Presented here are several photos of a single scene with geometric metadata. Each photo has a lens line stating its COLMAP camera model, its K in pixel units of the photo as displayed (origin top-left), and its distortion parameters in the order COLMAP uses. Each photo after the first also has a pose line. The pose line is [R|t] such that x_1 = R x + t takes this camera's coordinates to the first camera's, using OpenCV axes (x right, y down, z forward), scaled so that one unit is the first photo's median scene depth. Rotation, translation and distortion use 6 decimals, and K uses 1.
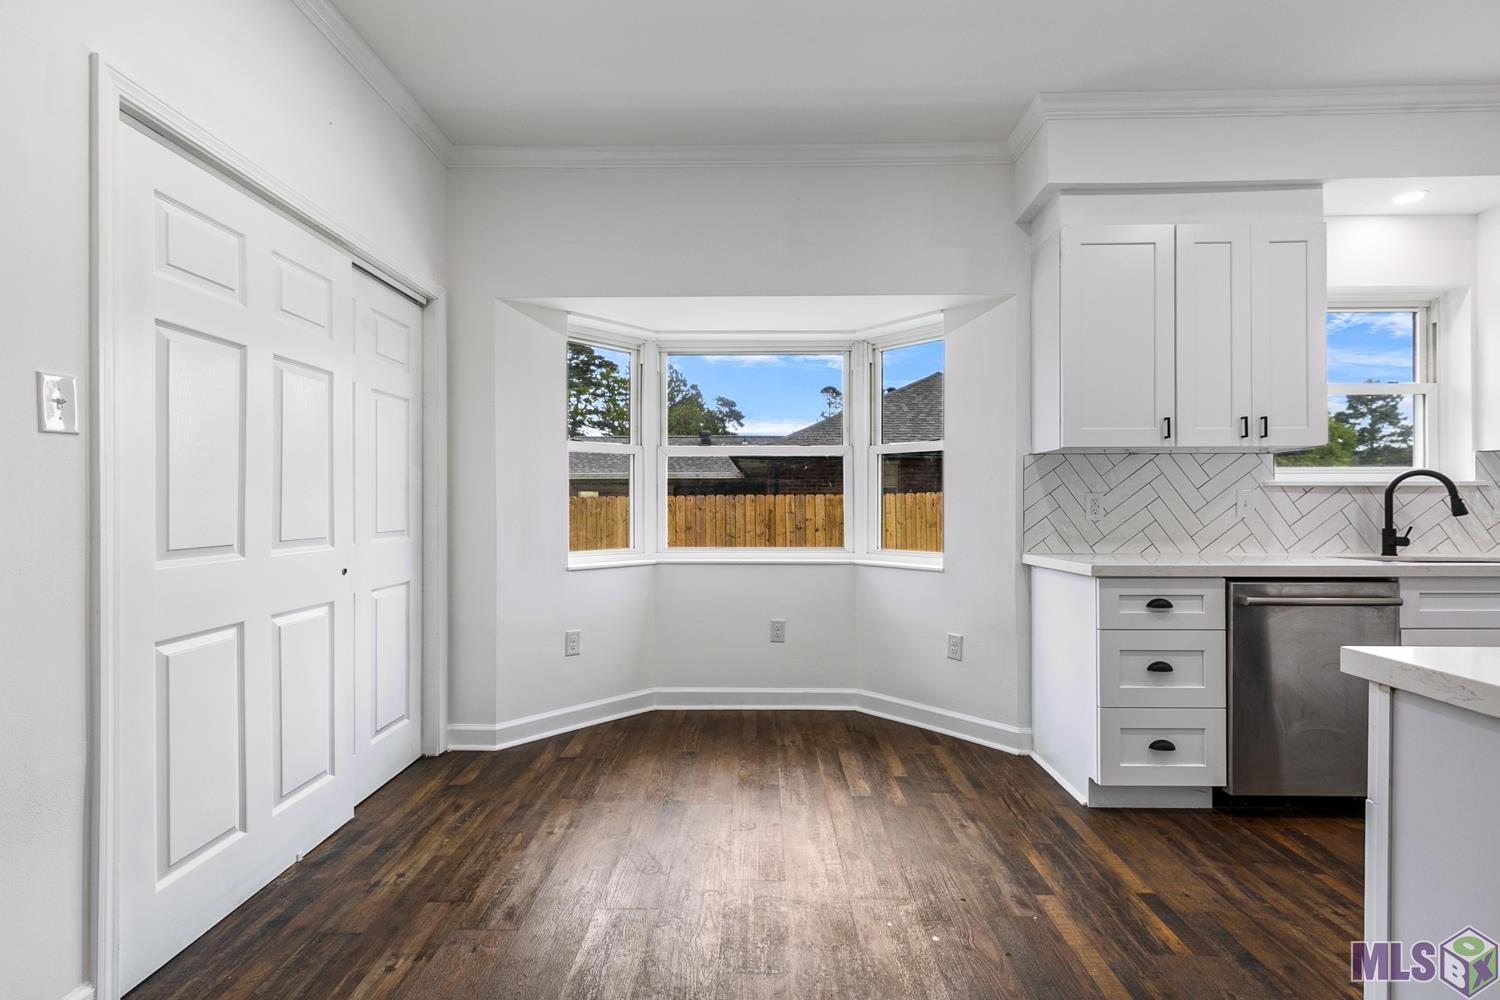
lens RADIAL K [[682.0, 0, 749.3], [0, 682.0, 503.3], [0, 0, 1]] dist [0.000567, -0.000041]
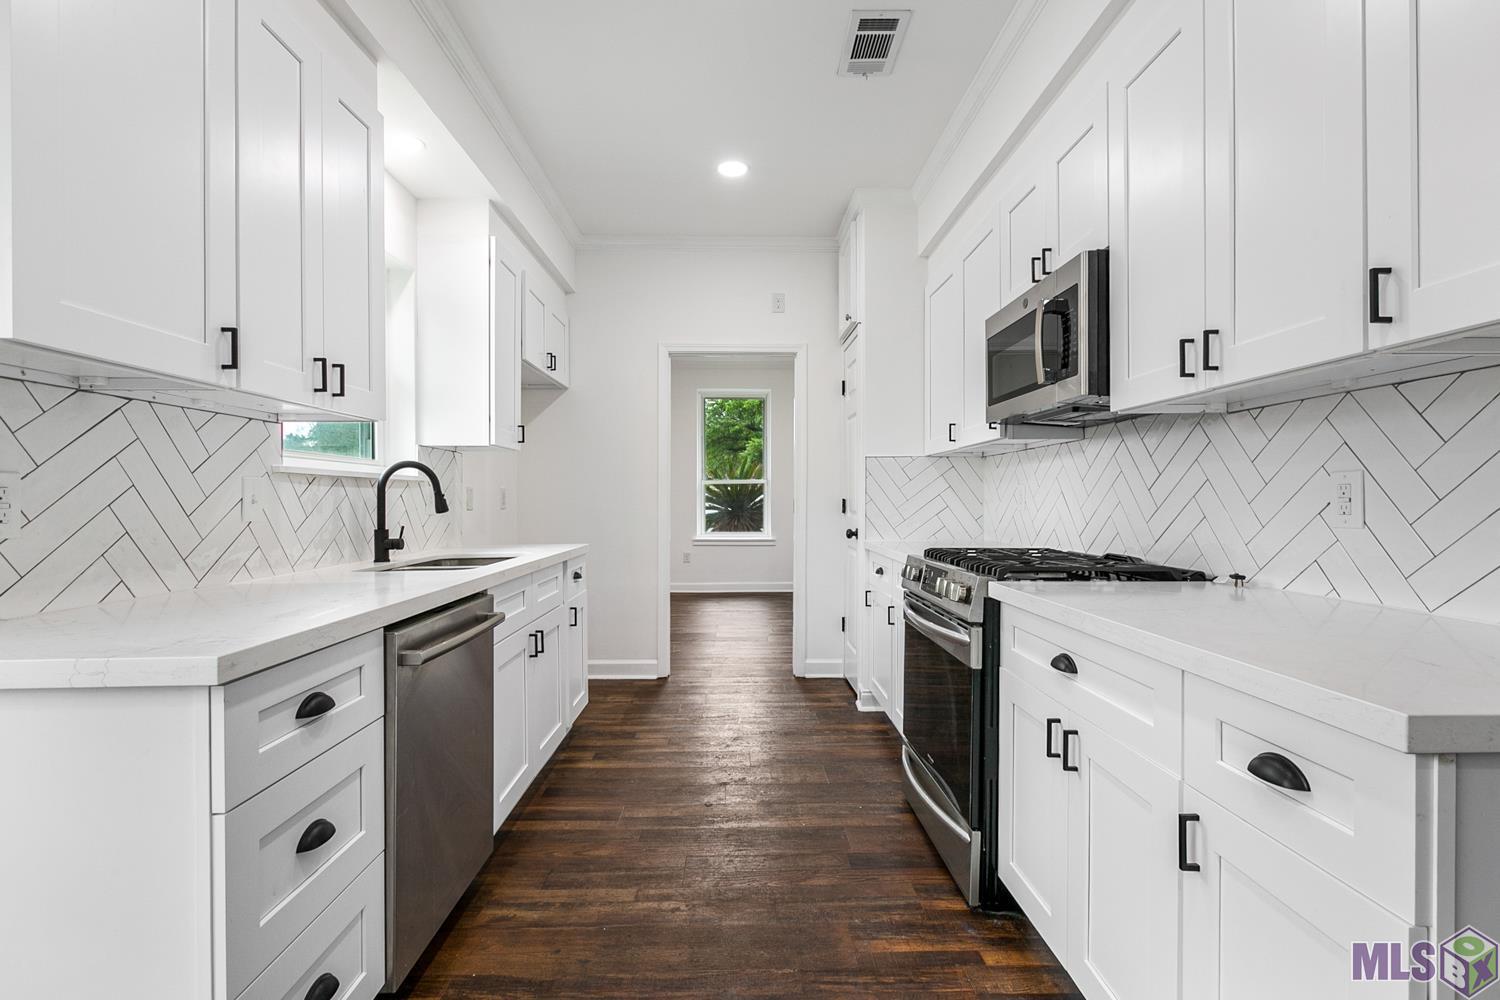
lens RADIAL K [[682.0, 0, 753.8], [0, 682.0, 499.8], [0, 0, 1]] dist [0.000567, -0.000041]
pose [[-0.048668, 0.002373, 0.998812, 0.084539], [-0.002393, 0.999994, -0.002492, 0.001729], [-0.998812, -0.002511, -0.048662, 0.590783]]
